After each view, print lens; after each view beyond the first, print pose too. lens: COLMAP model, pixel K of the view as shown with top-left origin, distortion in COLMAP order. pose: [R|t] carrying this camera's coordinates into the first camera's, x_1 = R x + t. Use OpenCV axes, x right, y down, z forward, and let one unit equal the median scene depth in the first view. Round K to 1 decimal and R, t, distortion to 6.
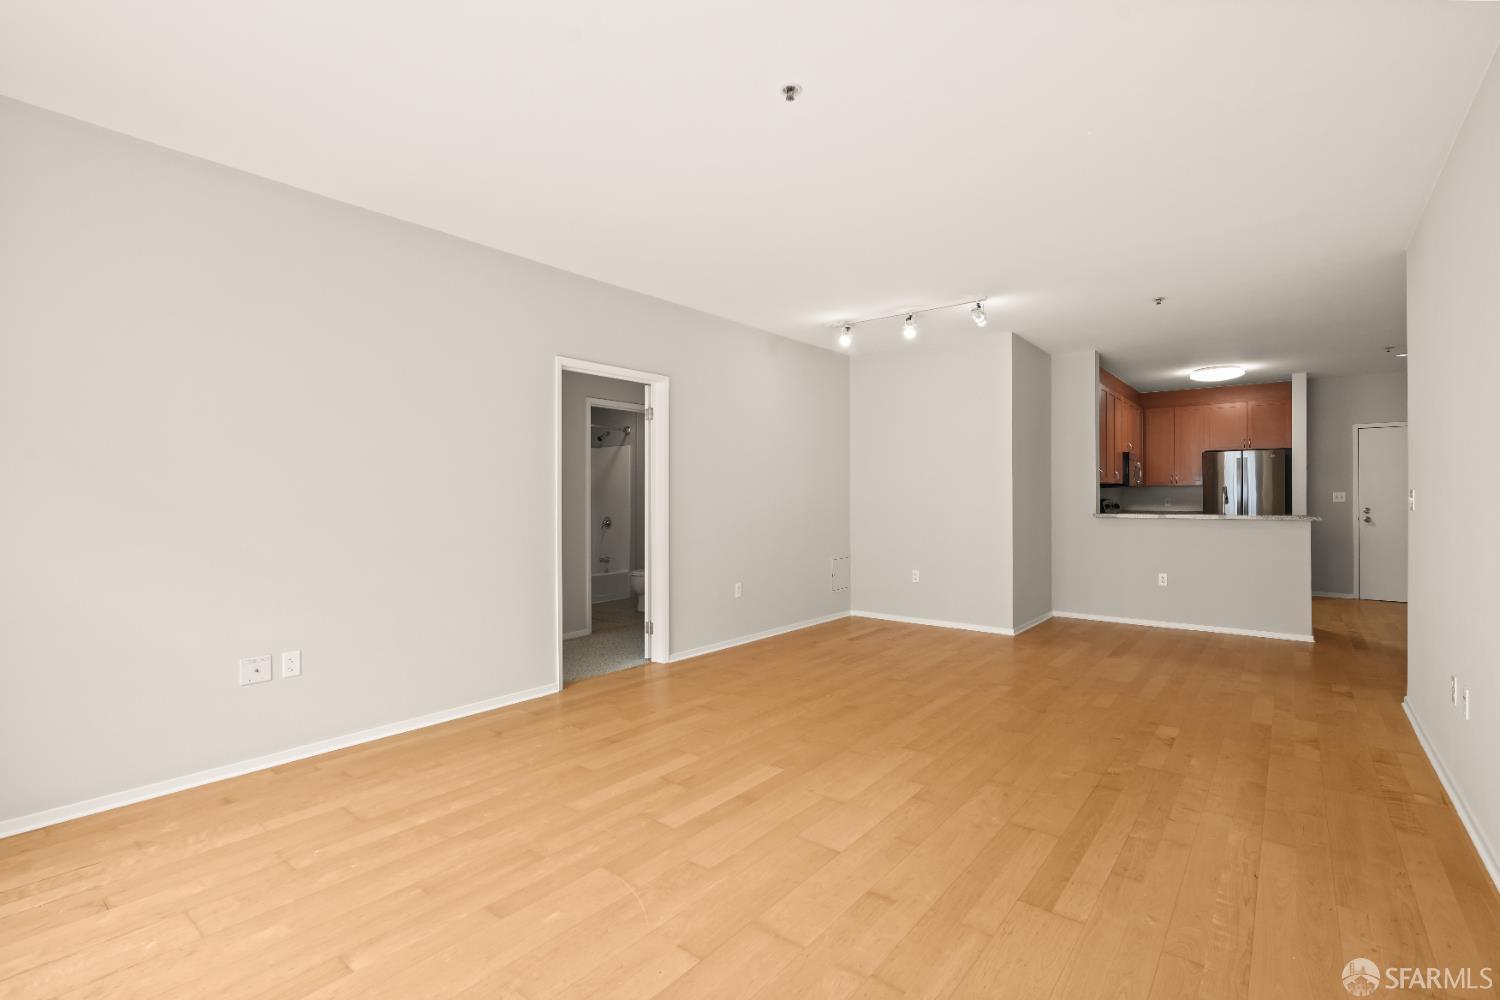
lens RADIAL K [[677.7, 0, 752.1], [0, 677.7, 497.9], [0, 0, 1]] dist [-0.010121, 0.004995]
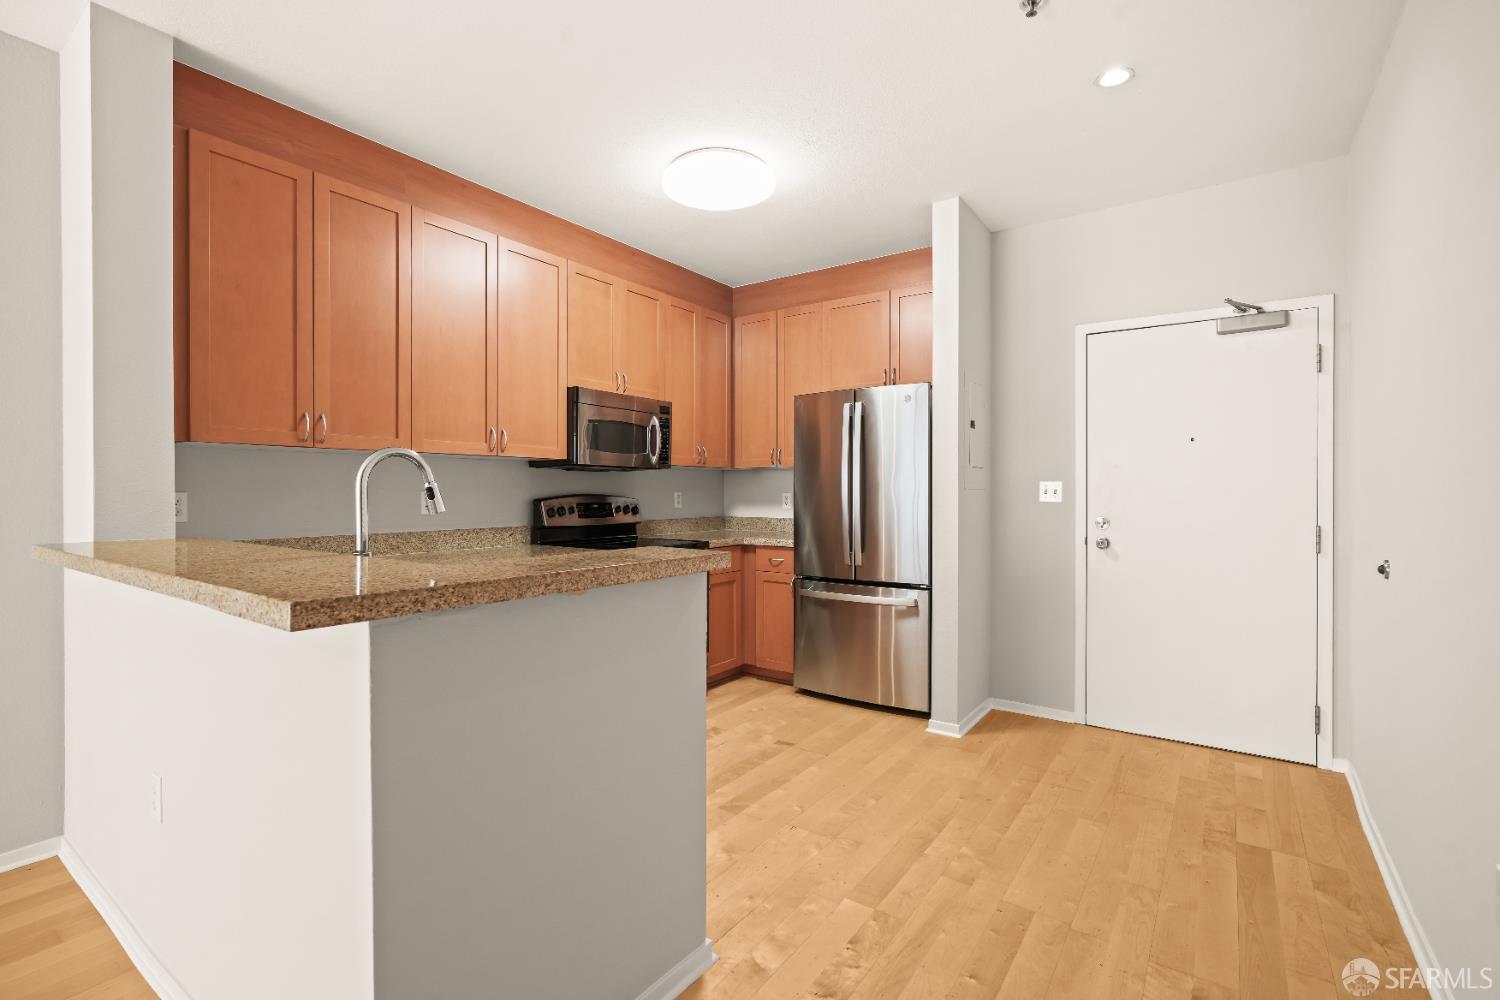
lens RADIAL K [[677.7, 0, 739.3], [0, 677.7, 494.7], [0, 0, 1]] dist [-0.010121, 0.004995]
pose [[0.999385, 0.004971, 0.034698, 0.647441], [-0.005078, 0.999983, 0.003008, 0.000472], [-0.034683, -0.003182, 0.999393, 0.558835]]
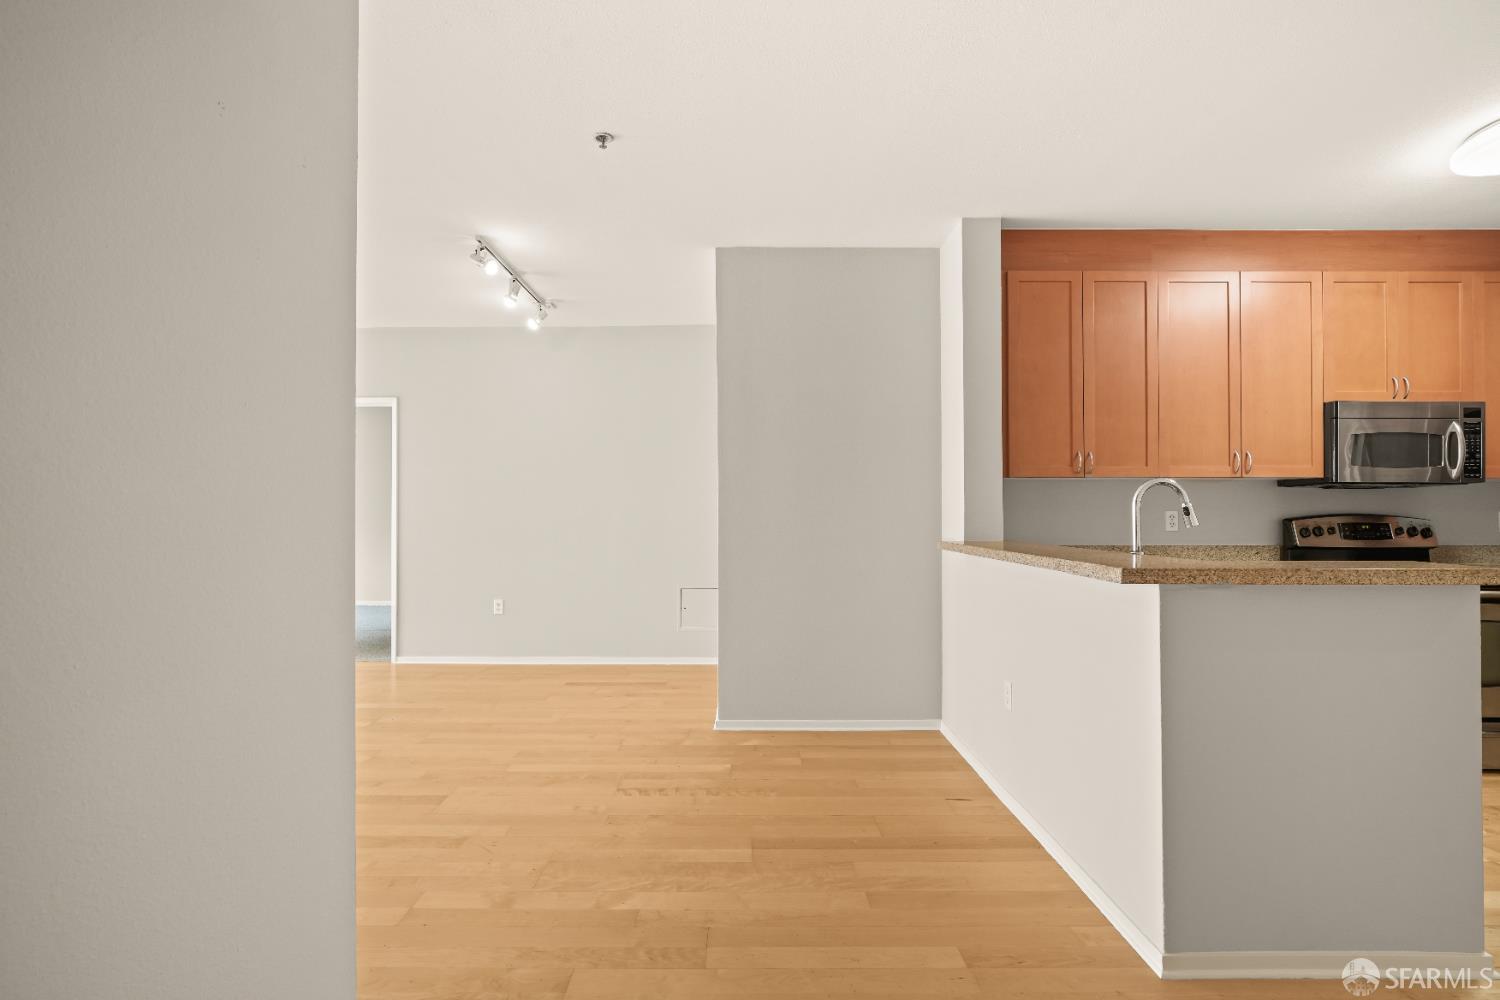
lens RADIAL K [[718.4, 0, 741.7], [0, 718.4, 502.4], [0, 0, 1]] dist [-0.005453, 0.002428]
pose [[0.611367, -0.004732, -0.791333, 0.683800], [-0.004986, 0.999939, -0.009831, 0.001301], [0.791332, 0.009956, 0.611306, 0.436144]]
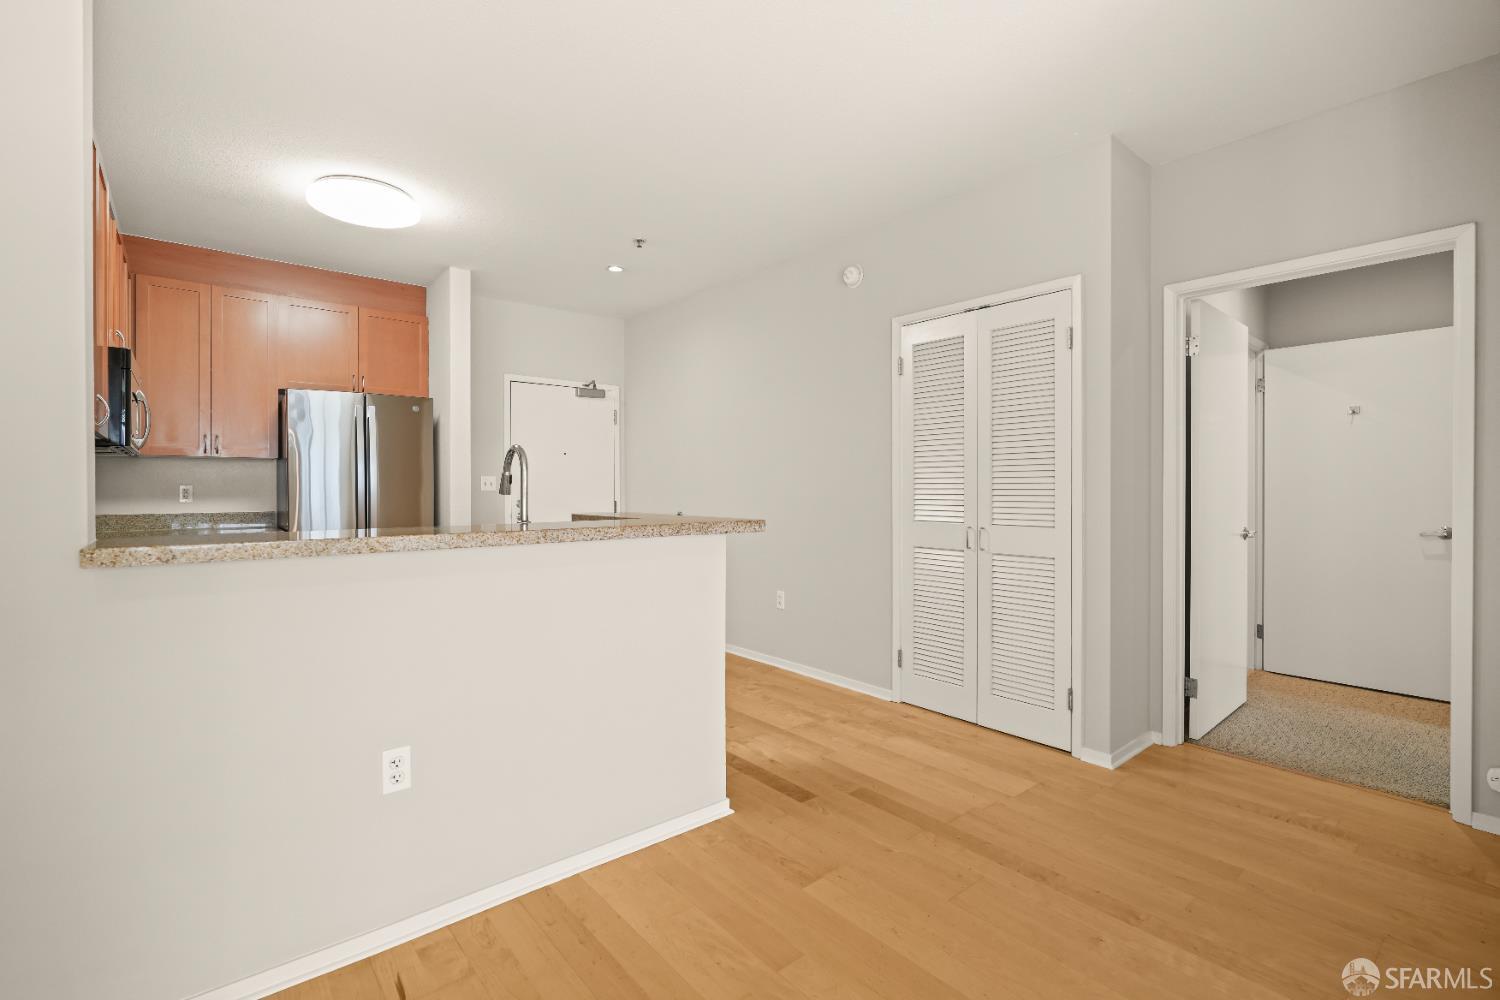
lens RADIAL K [[677.7, 0, 745.1], [0, 677.7, 497.7], [0, 0, 1]] dist [-0.010121, 0.004995]
pose [[0.215440, -0.011199, 0.976453, 0.285670], [0.002209, 0.999937, 0.010981, 0.005951], [-0.976515, -0.000209, 0.215451, 0.615720]]
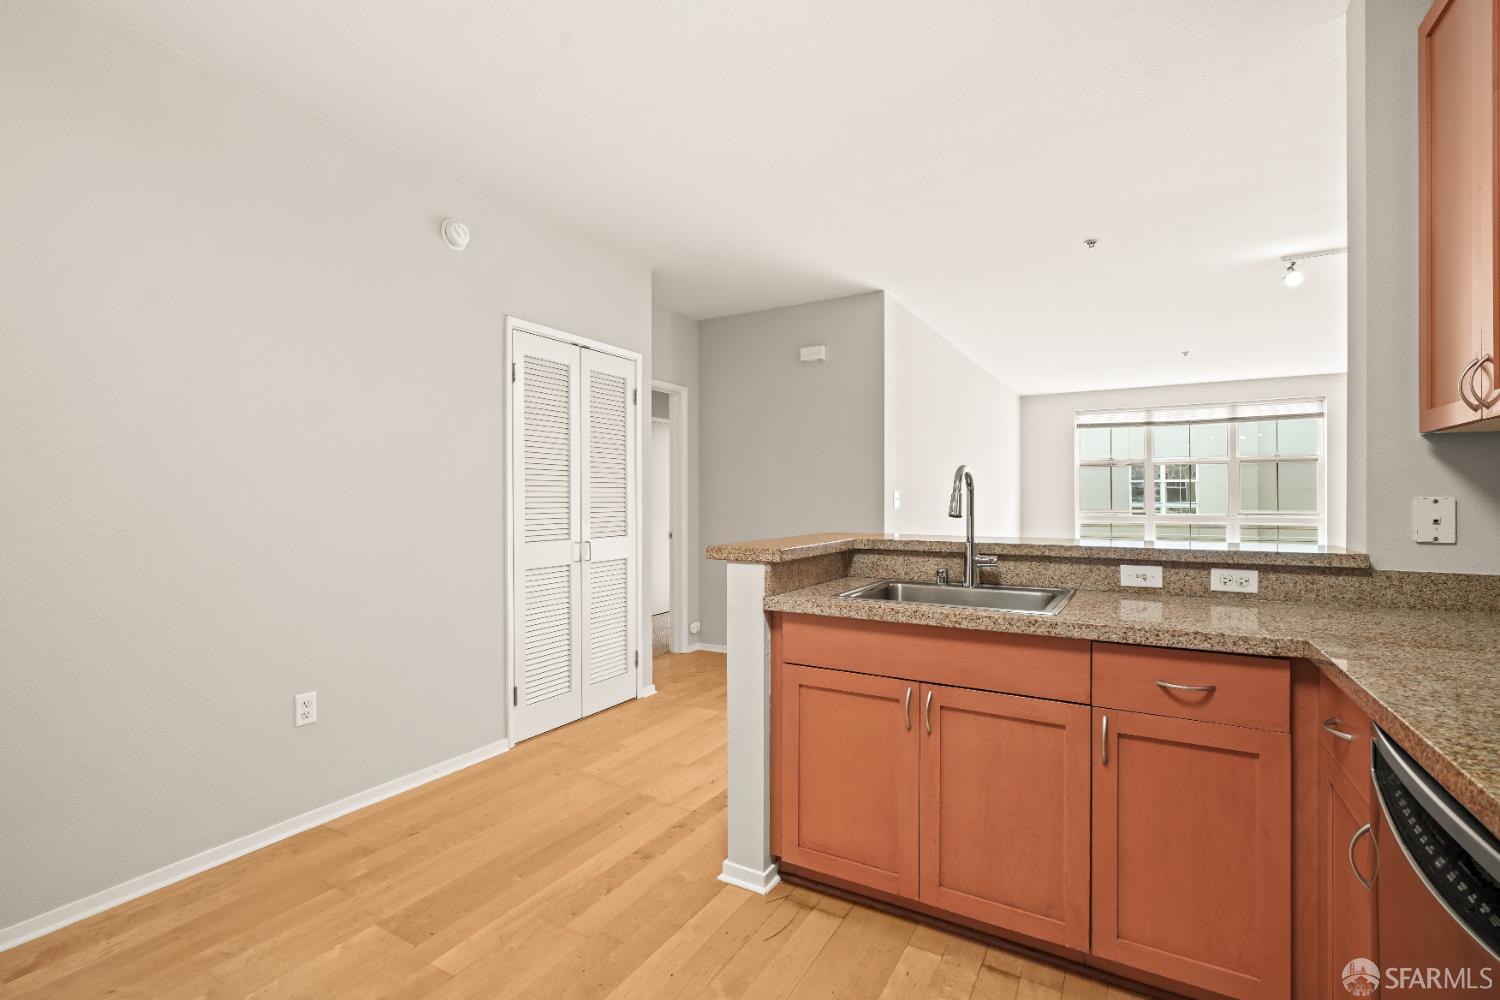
lens RADIAL K [[677.7, 0, 740.3], [0, 677.7, 496.4], [0, 0, 1]] dist [-0.010121, 0.004995]
pose [[-0.992137, 0.007293, -0.124942, 0.674390], [0.007295, 0.999973, 0.000441, -0.001329], [0.124942, -0.000474, -0.992164, 1.044741]]
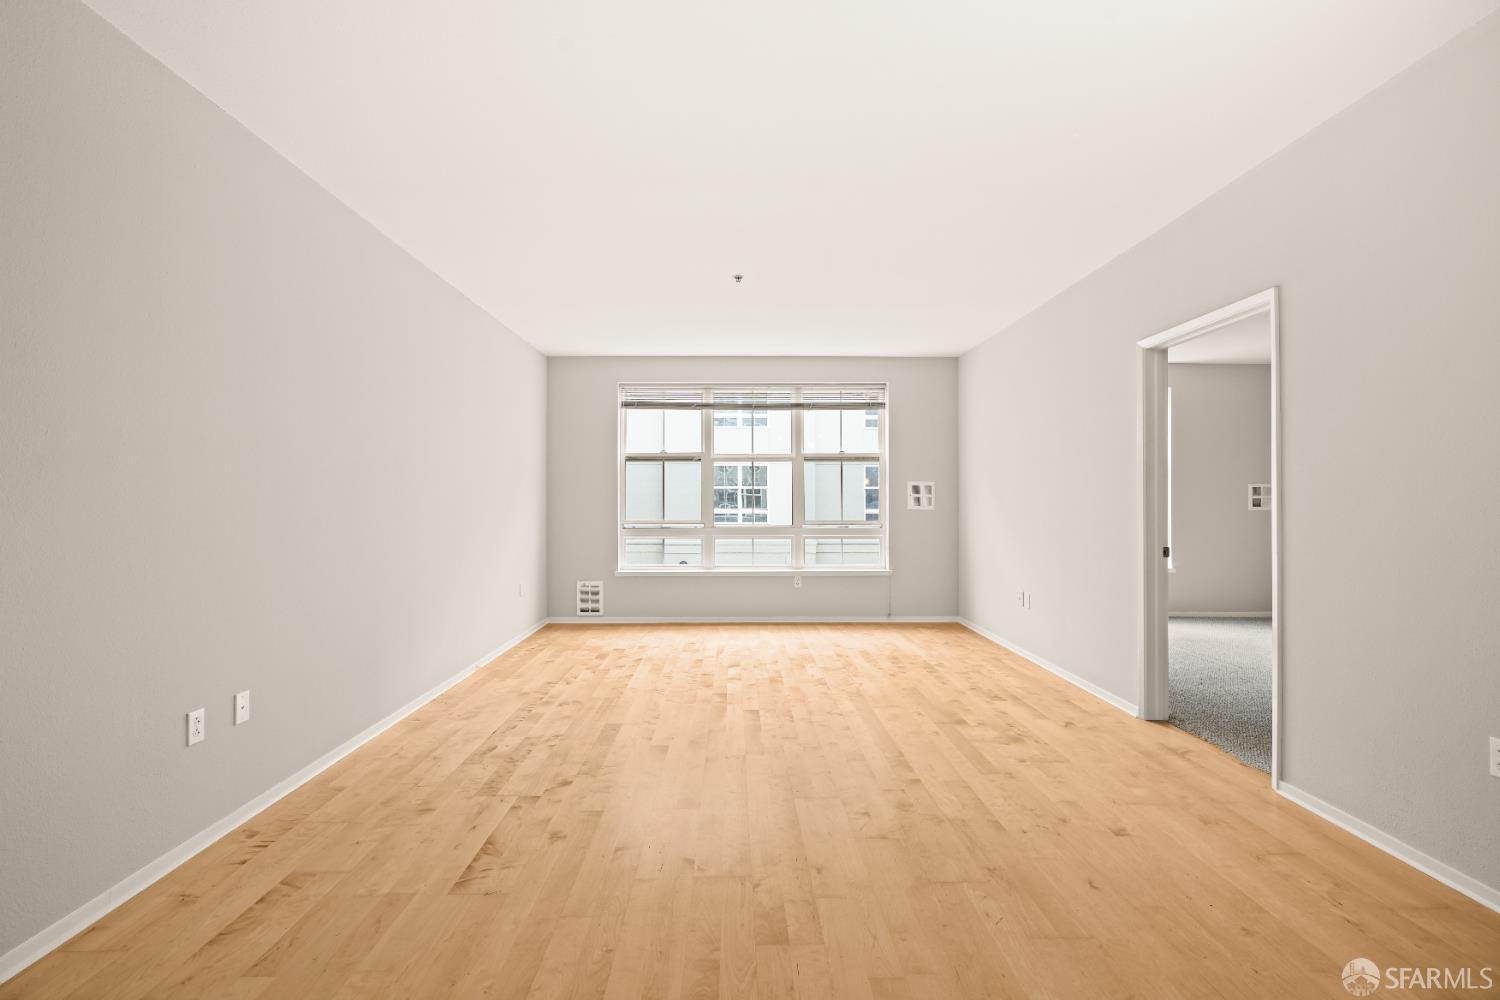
lens RADIAL K [[677.7, 0, 741.1], [0, 677.7, 497.3], [0, 0, 1]] dist [-0.010121, 0.004995]
pose [[-0.782217, -0.000291, -0.623006, 0.351161], [0.003711, 0.999980, -0.005125, 0.002666], [0.622995, -0.006321, -0.782200, 0.700514]]
